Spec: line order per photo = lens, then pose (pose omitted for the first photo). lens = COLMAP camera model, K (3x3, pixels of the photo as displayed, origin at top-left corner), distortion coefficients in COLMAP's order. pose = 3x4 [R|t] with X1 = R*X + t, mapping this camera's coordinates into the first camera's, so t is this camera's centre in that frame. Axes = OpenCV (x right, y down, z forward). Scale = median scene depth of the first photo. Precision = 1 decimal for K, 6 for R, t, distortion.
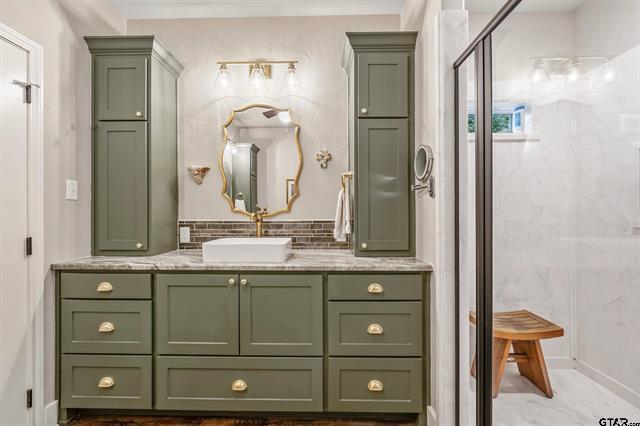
lens RADIAL K [[270.9, 0, 319.7], [0, 270.9, 212.4], [0, 0, 1]] dist [0.000900, -0.000403]
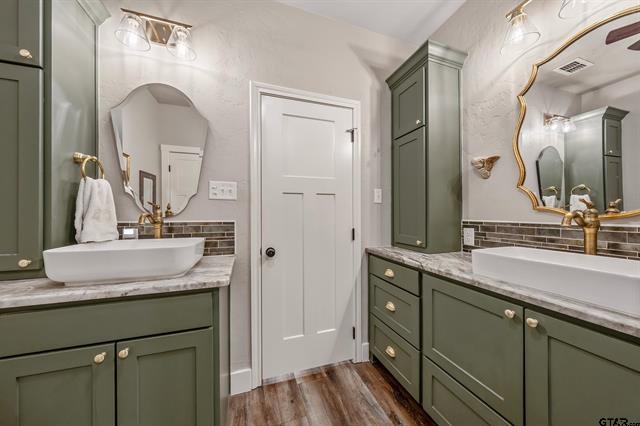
lens RADIAL K [[216.9, 0, 320.2], [0, 216.9, 213.0], [0, 0, 1]] dist [-0.001137, -0.000135]
pose [[0.337739, -0.001853, -0.941238, 0.021280], [0.001850, 0.999997, -0.001305, 0.004190], [0.941238, -0.001301, 0.337741, 0.333814]]
